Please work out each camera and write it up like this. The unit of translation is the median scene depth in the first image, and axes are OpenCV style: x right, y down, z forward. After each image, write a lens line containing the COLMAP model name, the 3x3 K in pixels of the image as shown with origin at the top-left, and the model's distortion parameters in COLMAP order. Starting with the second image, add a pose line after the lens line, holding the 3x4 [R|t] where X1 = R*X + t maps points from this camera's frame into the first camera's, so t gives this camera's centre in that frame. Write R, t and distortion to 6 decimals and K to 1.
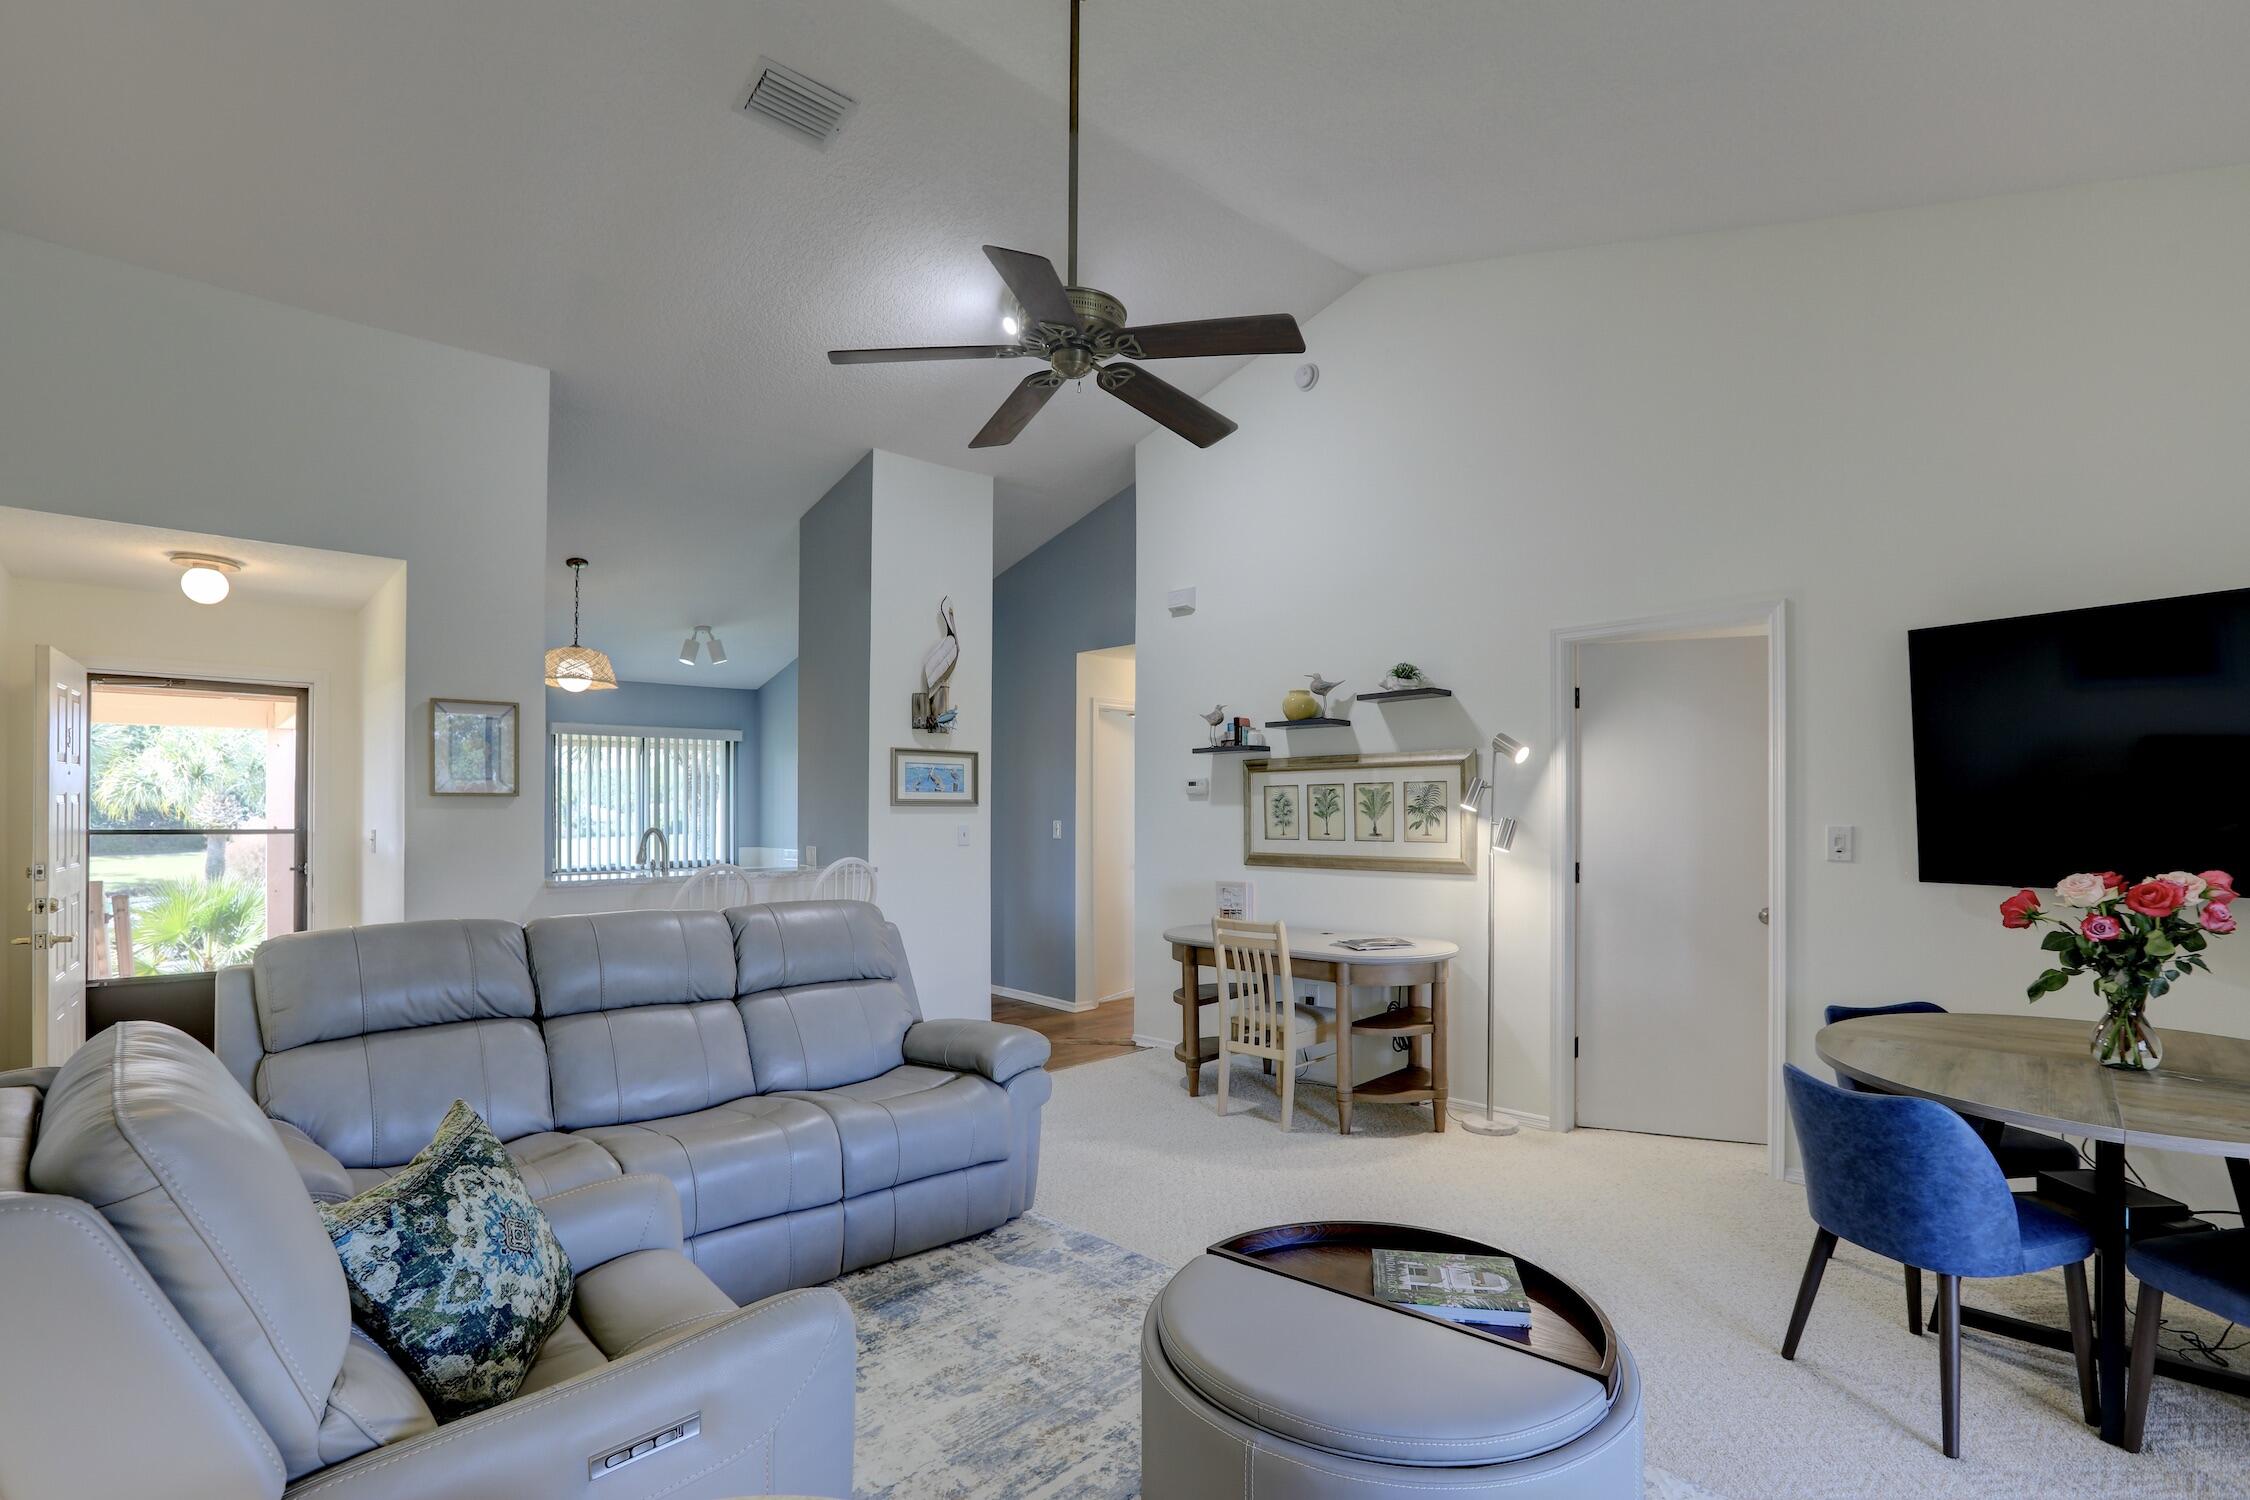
lens RADIAL K [[1039.6, 0, 1129.3], [0, 1039.6, 807.9], [0, 0, 1]] dist [-0.035956, 0.000186]
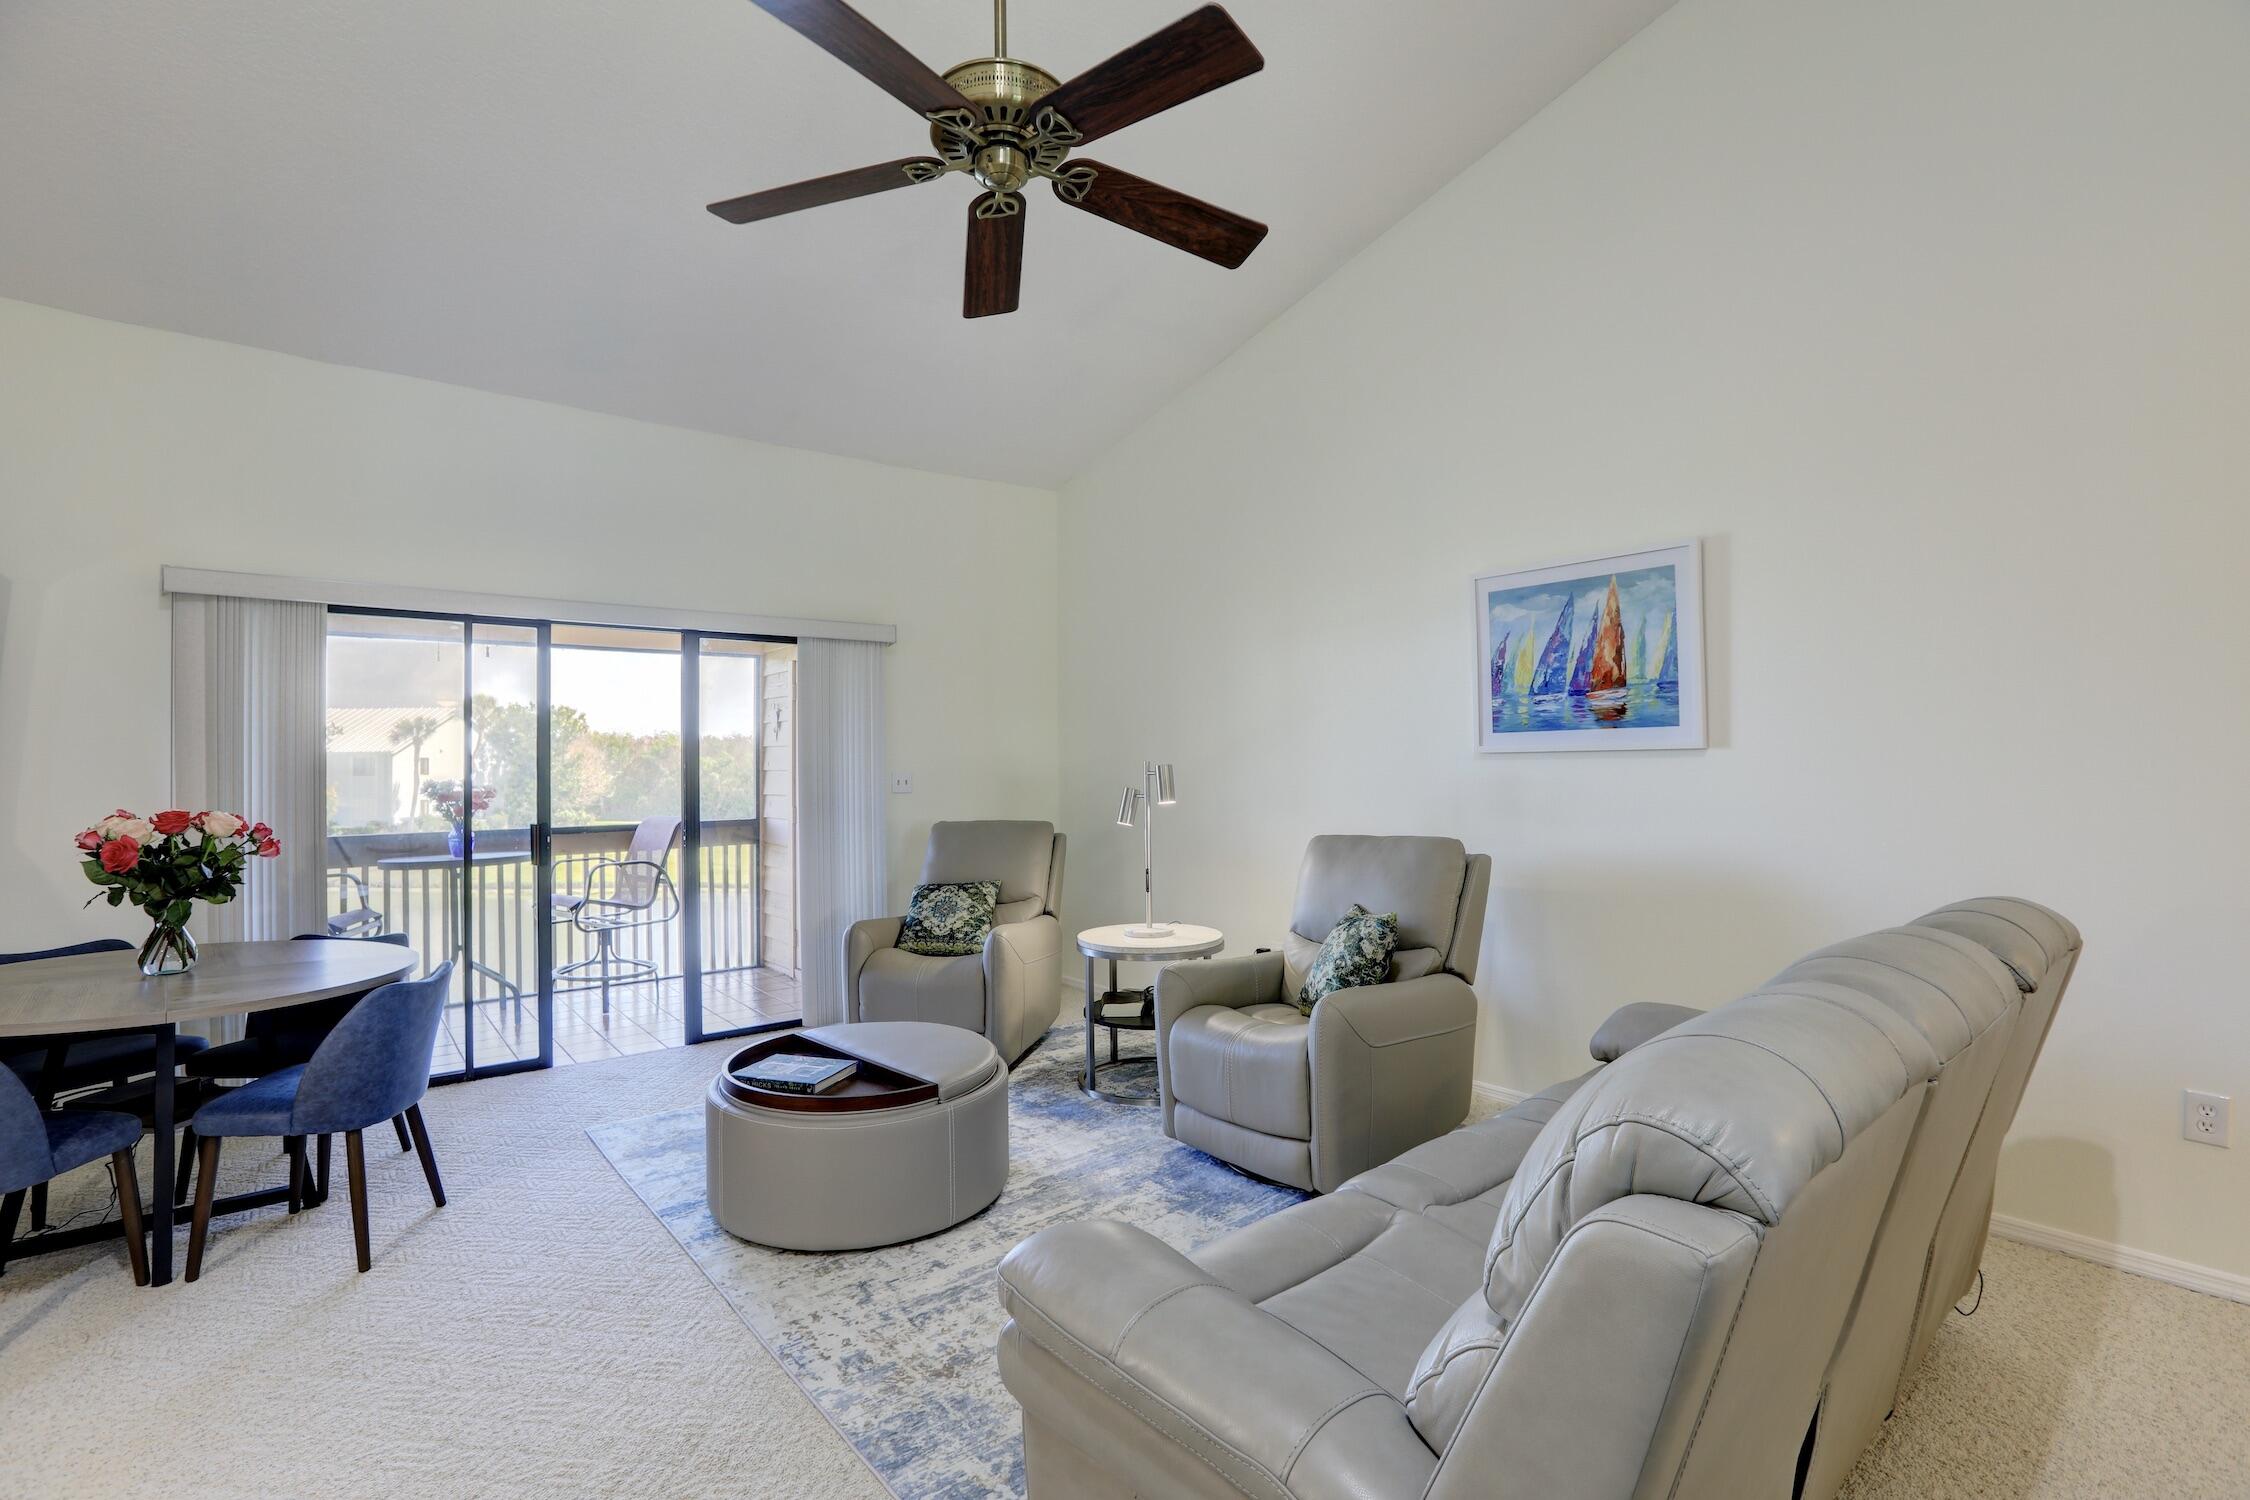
lens RADIAL K [[1028.5, 0, 1117.4], [0, 1028.5, 751.7], [0, 0, 1]] dist [-0.027176, 0.001442]
pose [[-0.996908, 0.009929, 0.077947, -0.116742], [0.008639, 0.999821, -0.016861, 0.010926], [-0.078100, -0.016136, -0.996815, 1.031195]]
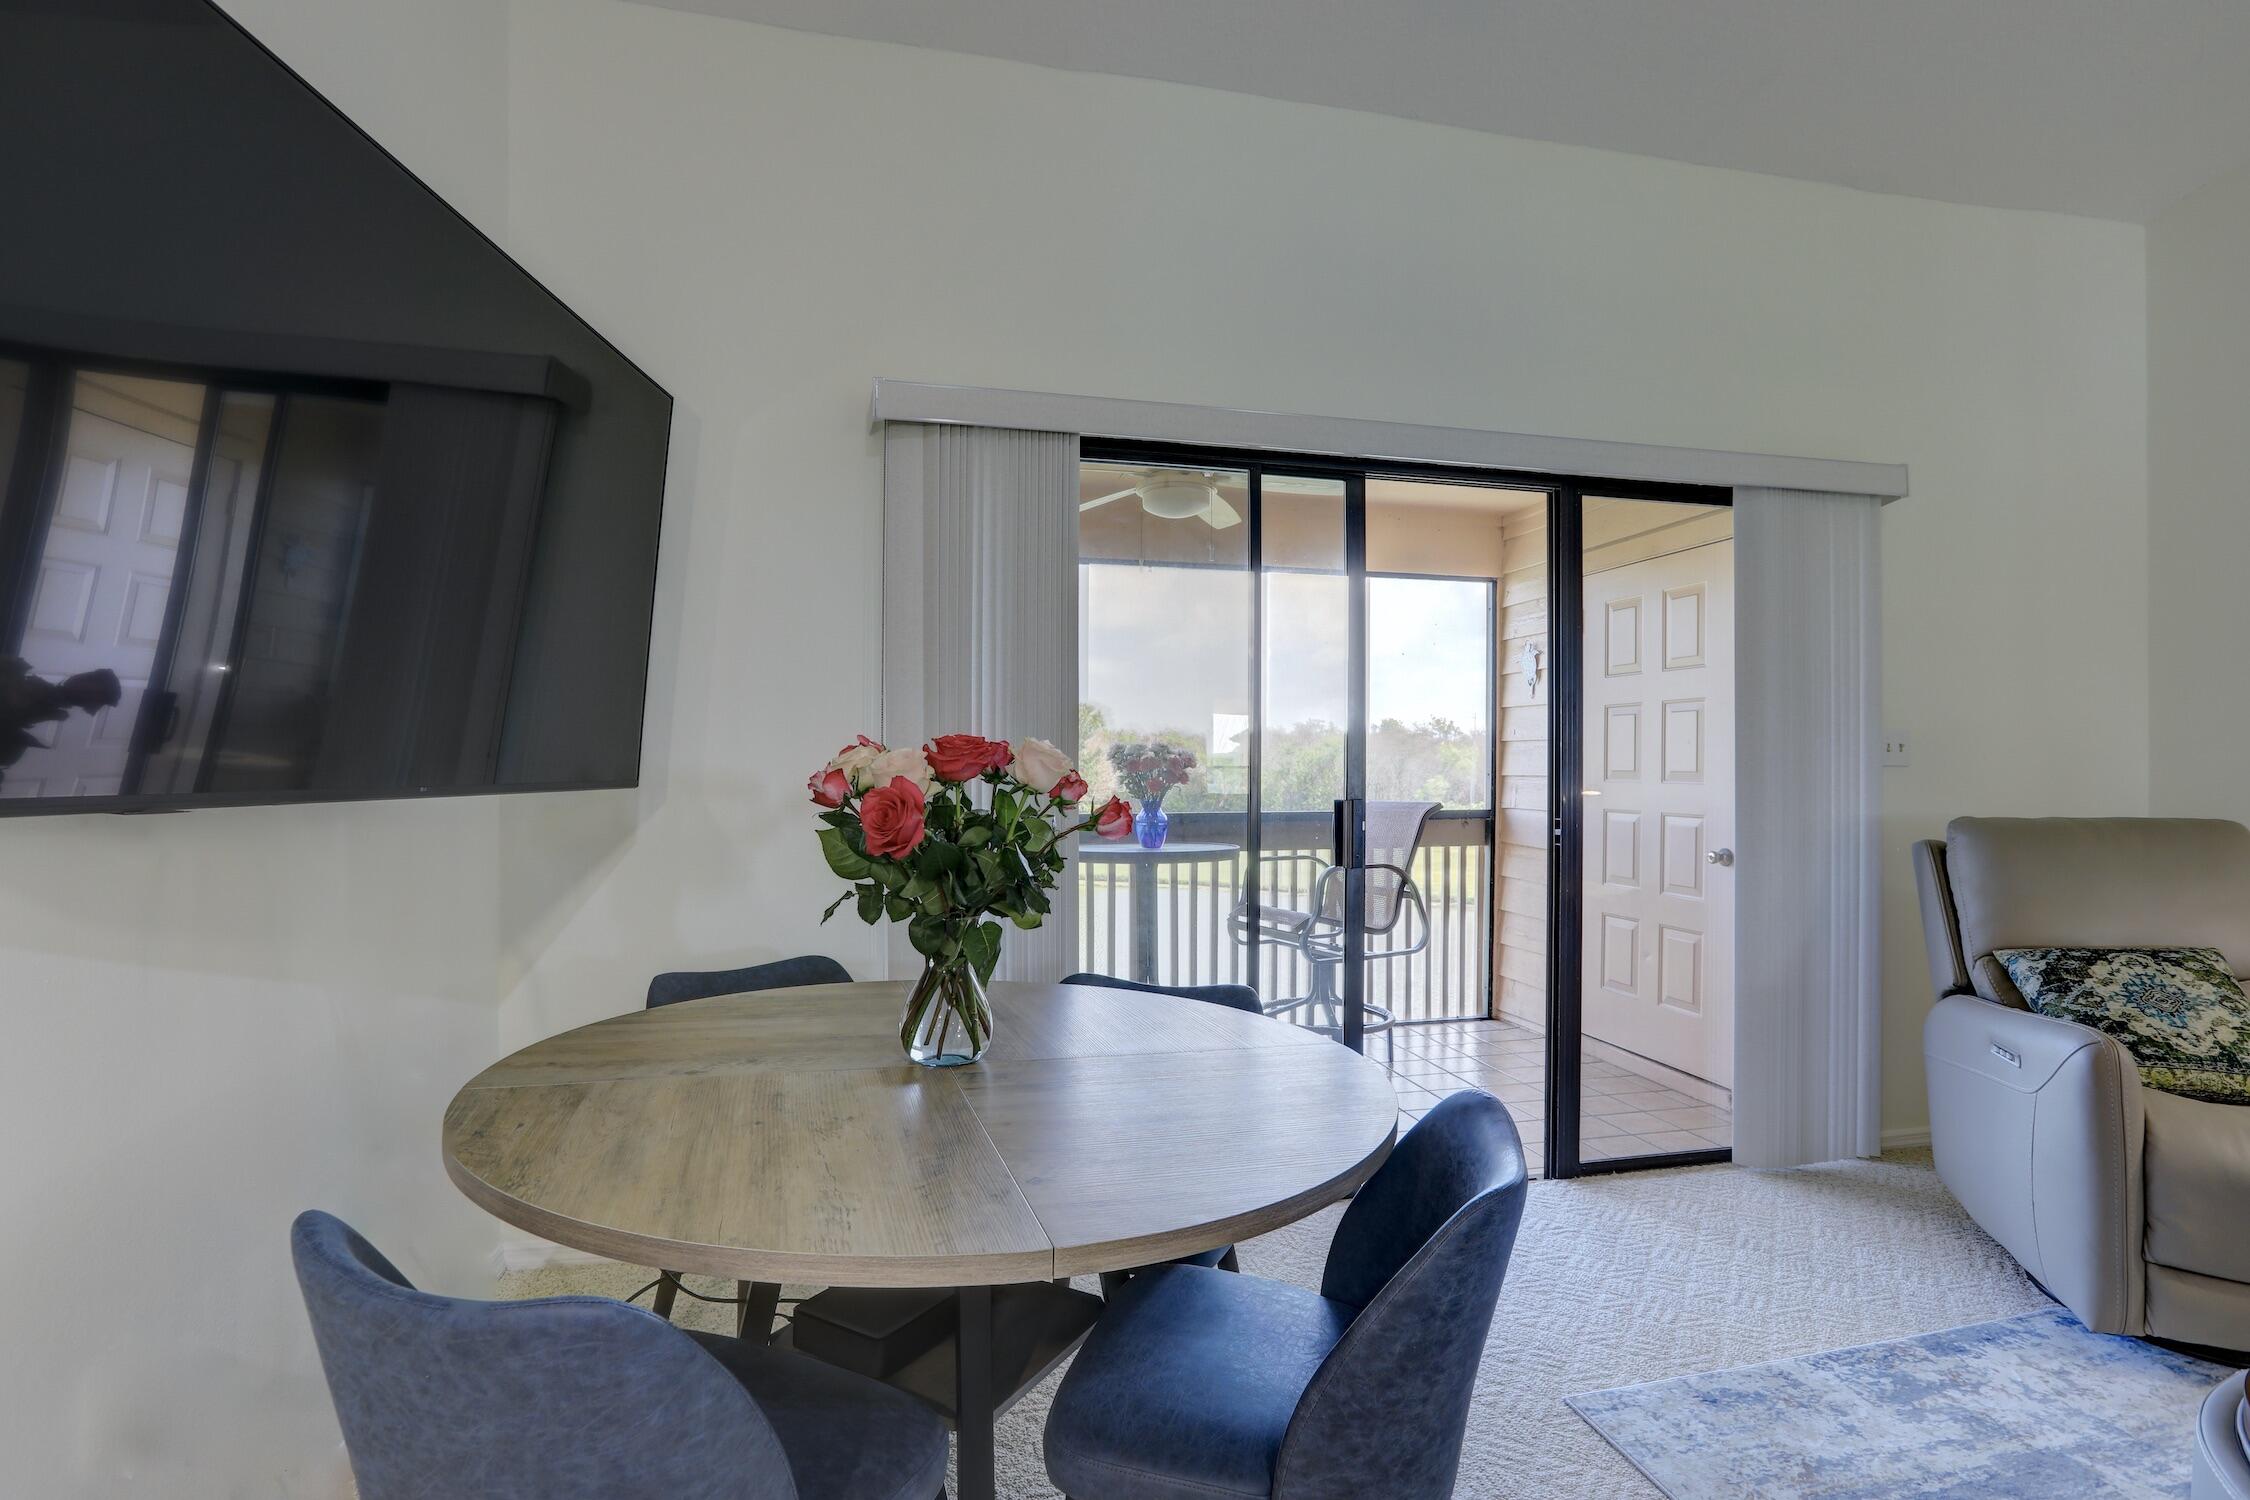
lens RADIAL K [[1079.3, 0, 1116.6], [0, 1079.3, 766.5], [0, 0, 1]] dist [-0.034460, 0.001212]
pose [[-0.862576, -0.001630, 0.505926, 0.280019], [-0.004912, 0.999975, -0.005155, 0.041180], [-0.505904, -0.006931, -0.862562, 0.735477]]
